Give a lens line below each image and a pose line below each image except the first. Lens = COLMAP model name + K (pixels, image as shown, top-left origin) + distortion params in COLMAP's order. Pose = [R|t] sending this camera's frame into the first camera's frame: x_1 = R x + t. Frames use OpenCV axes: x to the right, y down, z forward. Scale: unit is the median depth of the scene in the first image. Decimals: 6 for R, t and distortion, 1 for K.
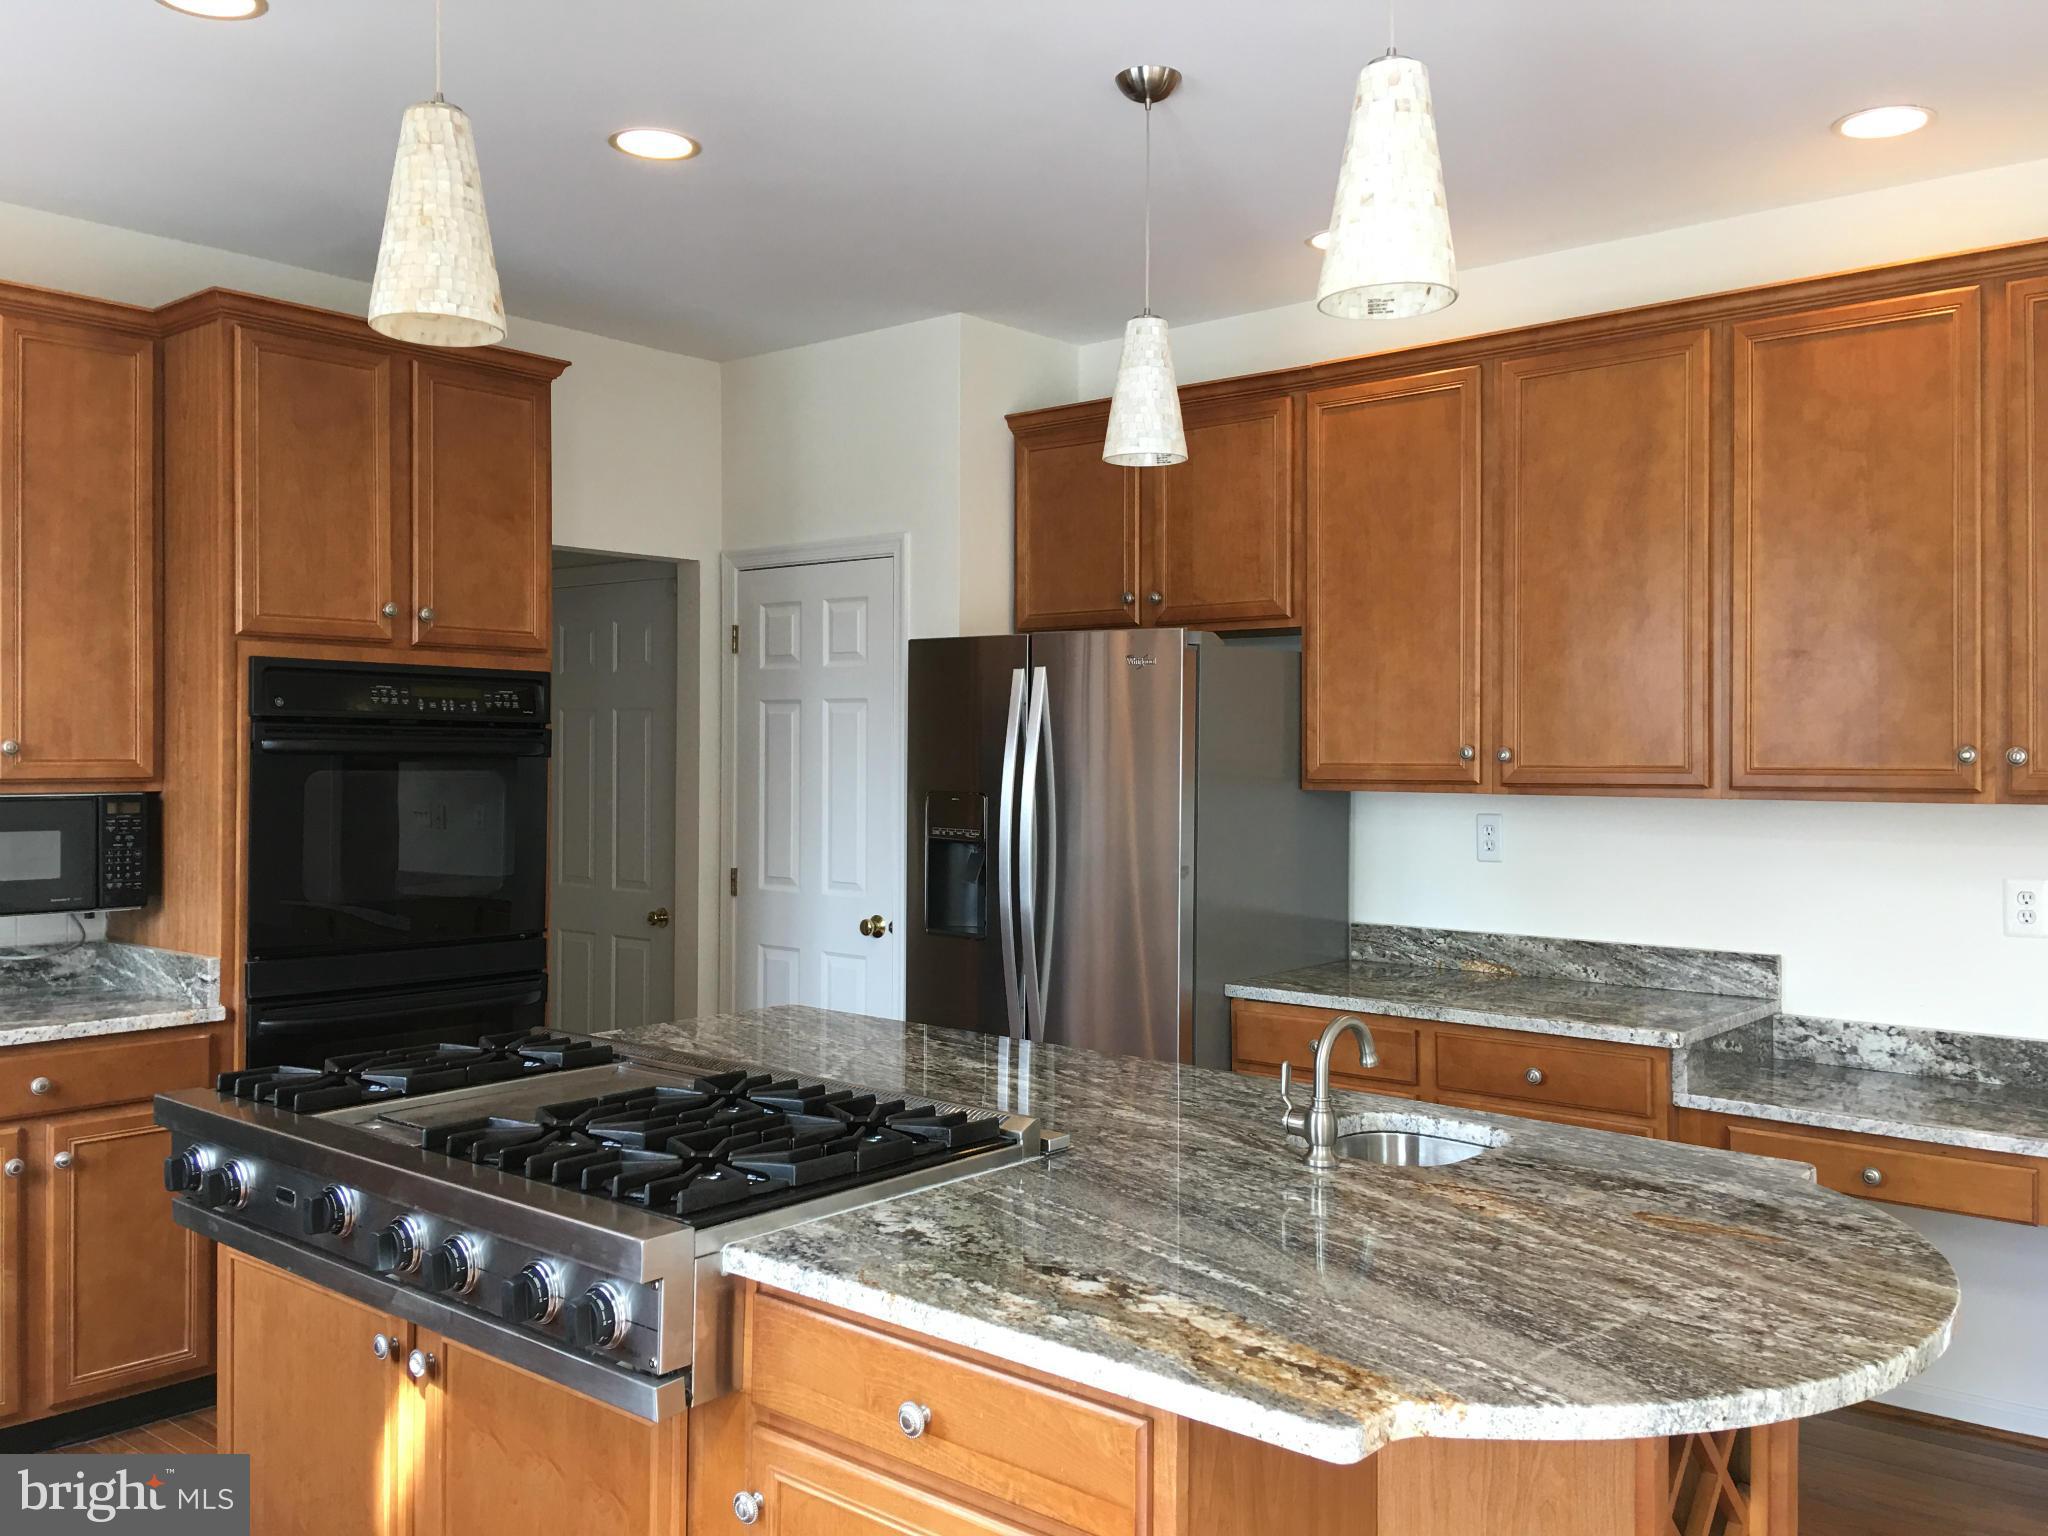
lens RADIAL K [[1700.4, 0, 1024.0], [0, 1700.4, 768.0], [0, 0, 1]] dist [0.079850, -0.111149]
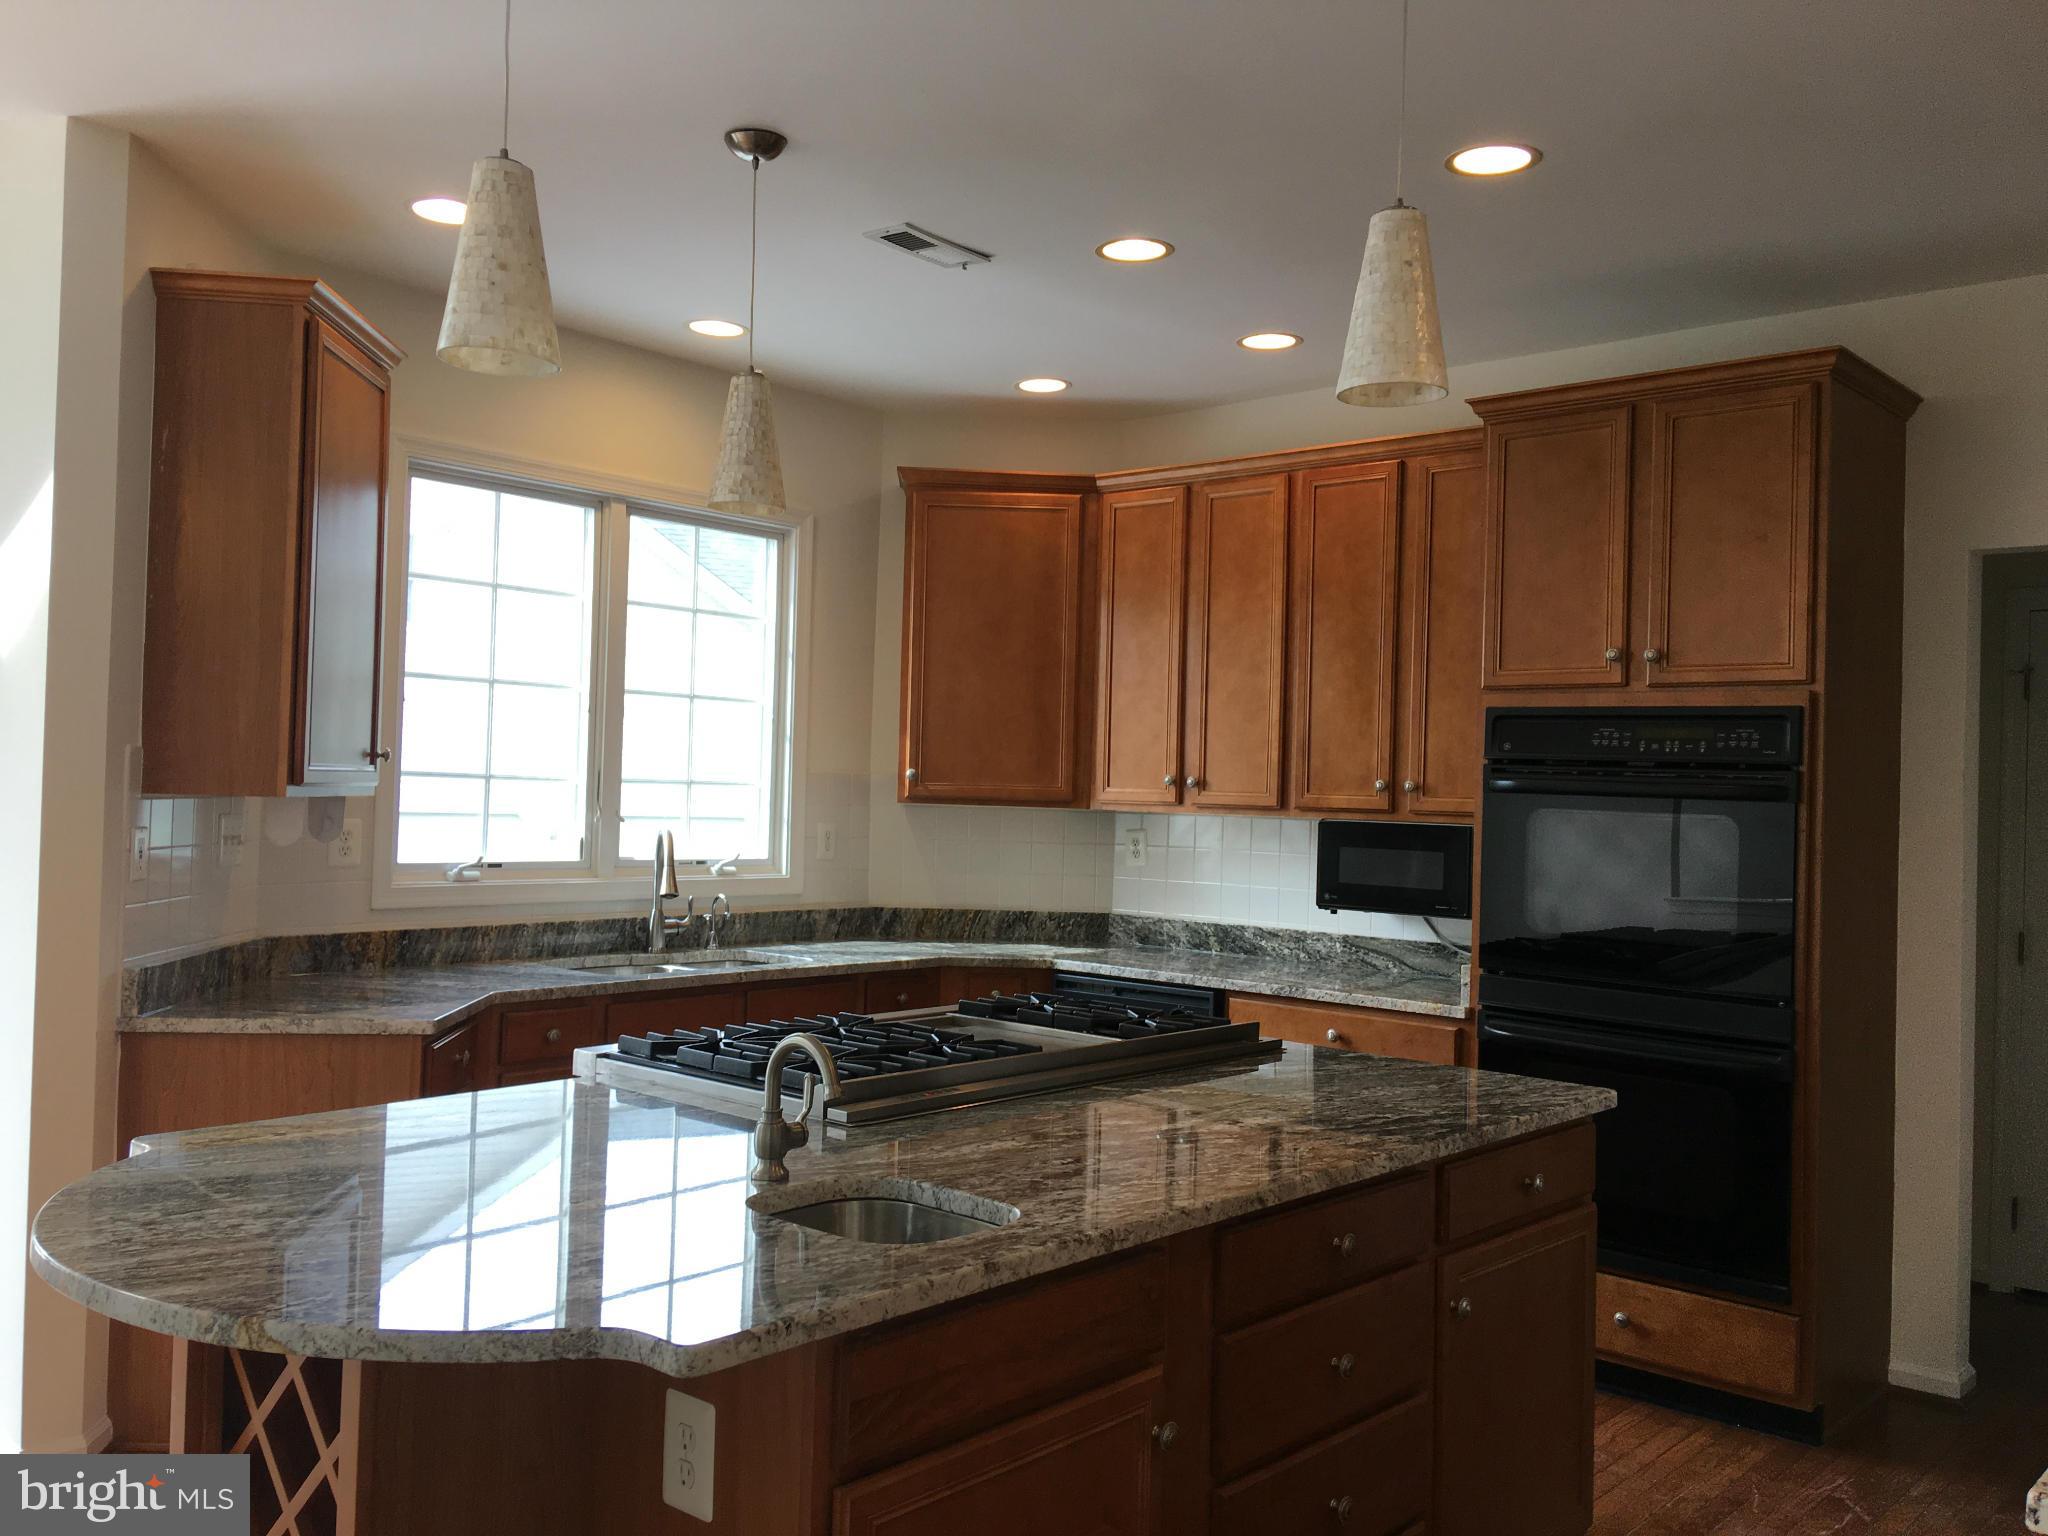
lens RADIAL K [[1723.5, 0, 1018.6], [0, 1723.5, 753.5], [0, 0, 1]] dist [0.052054, -0.002164]
pose [[-0.012717, -0.025030, -0.999606, 0.674431], [-0.037146, 0.999008, -0.024543, 0.005627], [0.999229, 0.036820, -0.013634, 0.666010]]
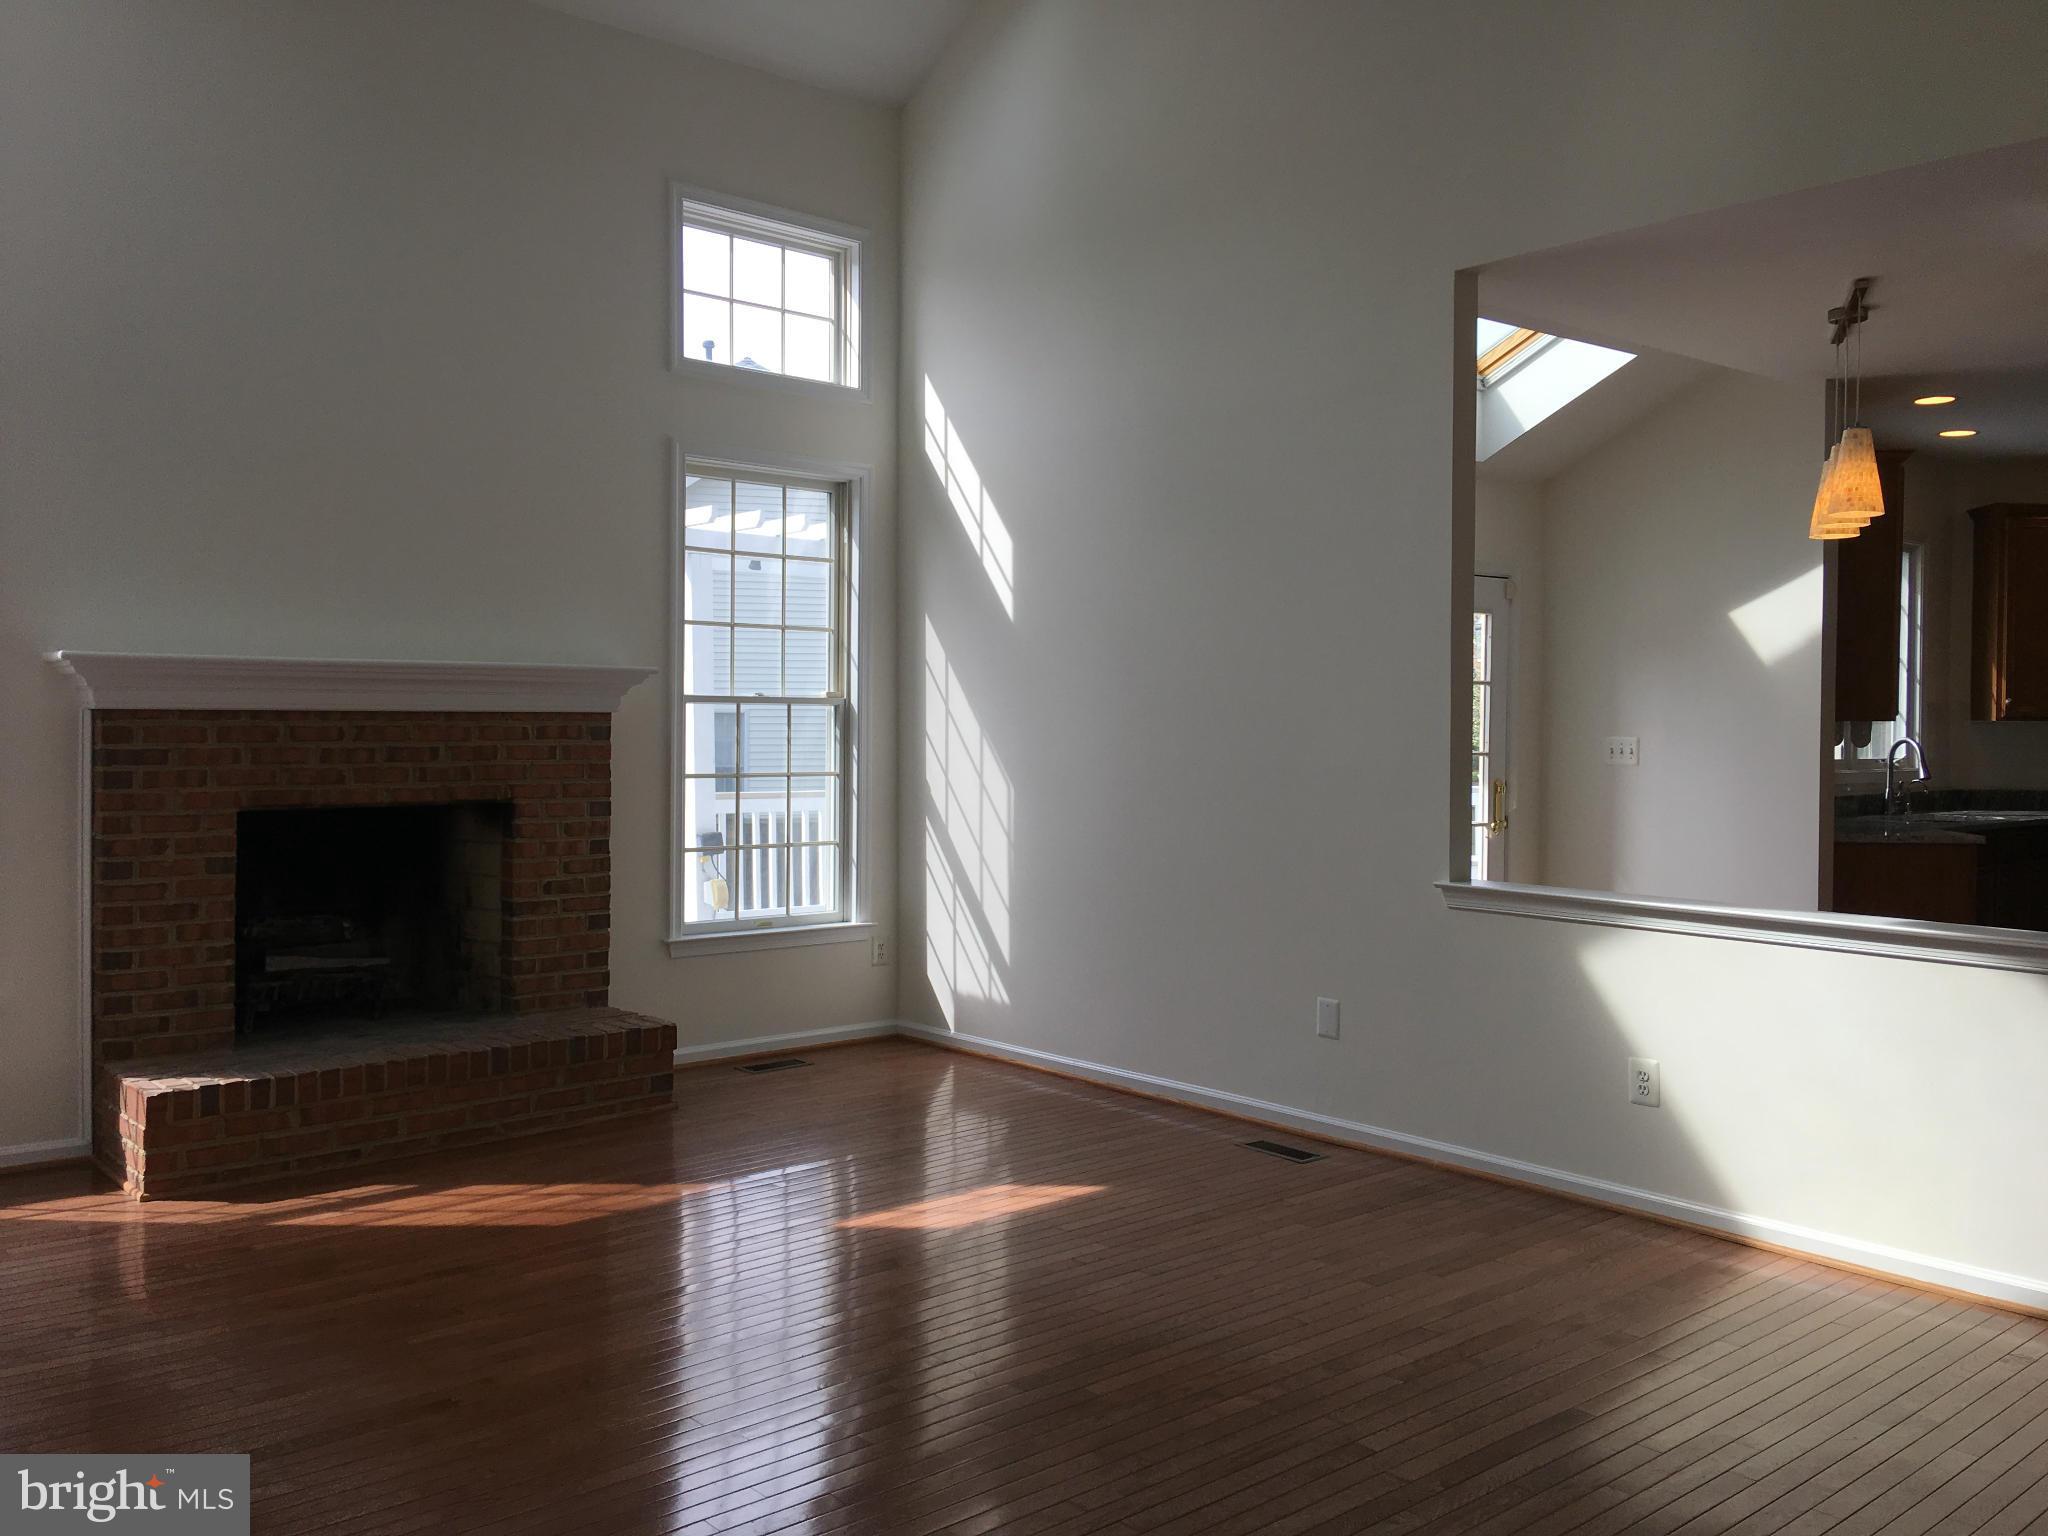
lens RADIAL K [[1704.7, 0, 1022.1], [0, 1704.7, 762.4], [0, 0, 1]] dist [0.140126, -0.218887]
pose [[-0.147745, 0.020725, -0.988808, 1.641335], [-0.015805, 0.999603, 0.023313, 0.035556], [0.988899, 0.019073, -0.147359, -0.347199]]
